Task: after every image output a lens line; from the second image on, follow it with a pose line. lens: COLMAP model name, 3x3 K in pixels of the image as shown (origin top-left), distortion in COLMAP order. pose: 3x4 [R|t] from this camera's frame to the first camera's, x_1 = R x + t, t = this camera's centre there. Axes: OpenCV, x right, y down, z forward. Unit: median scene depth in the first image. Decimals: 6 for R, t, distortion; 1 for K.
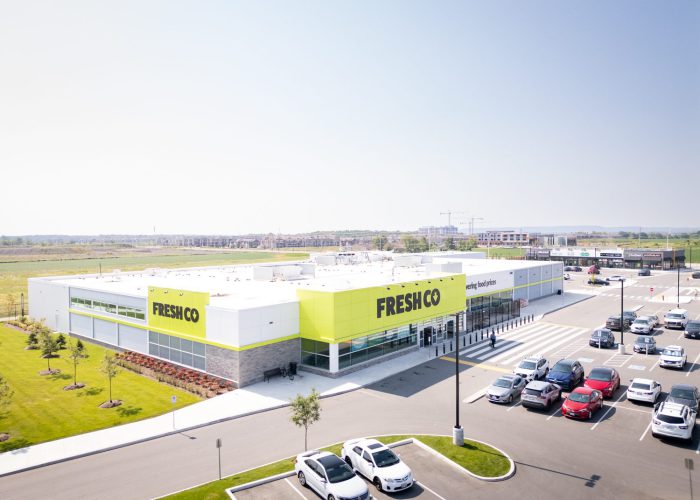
lens RADIAL K [[490.1, 0, 350.0], [0, 490.1, 250.0], [0, 0, 1]] dist [0.067781, -0.063260]
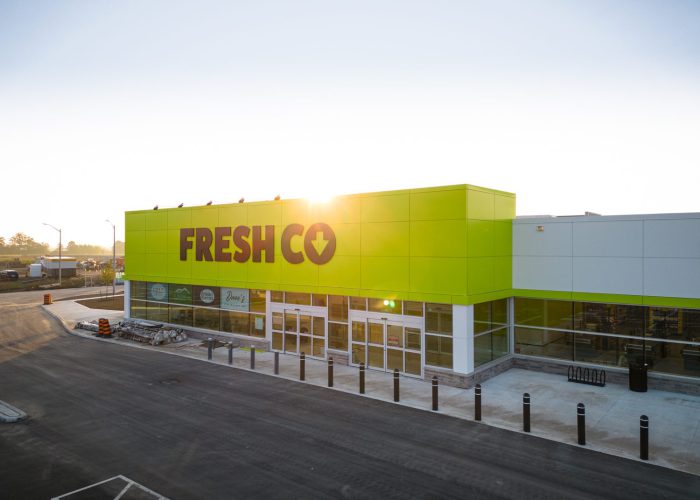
lens RADIAL K [[516.9, 0, 350.9], [0, 516.9, 268.7], [0, 0, 1]] dist [0.175545, -0.201816]
pose [[0.031056, 0.053704, -0.998074, 0.650941], [-0.030409, 0.998144, 0.052762, 0.101654], [0.999055, 0.028712, 0.032631, 1.106631]]
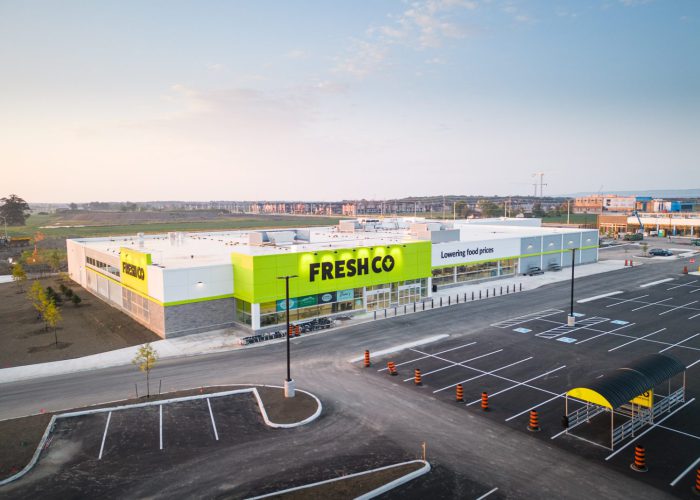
lens RADIAL K [[493.4, 0, 350.0], [0, 493.4, 250.0], [0, 0, 1]] dist [0.074291, -0.071294]
pose [[0.980250, 0.017268, -0.197007, 0.324472], [-0.003647, 0.997590, 0.069295, -0.002361], [0.197729, -0.067208, 0.977950, -0.011340]]
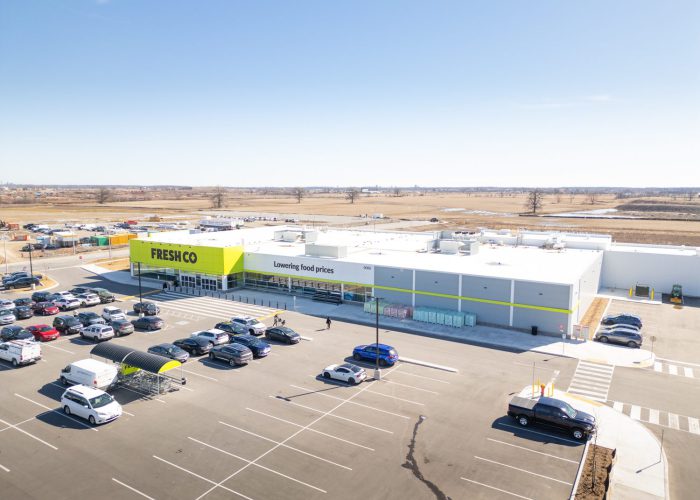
lens RADIAL K [[484.9, 0, 350.0], [0, 484.9, 250.0], [0, 0, 1]] dist [0.097713, -0.103889]
pose [[0.150007, 0.136135, -0.979268, 1.847729], [-0.035737, 0.990574, 0.132232, -0.152949], [0.988039, 0.015161, 0.153458, 1.357870]]
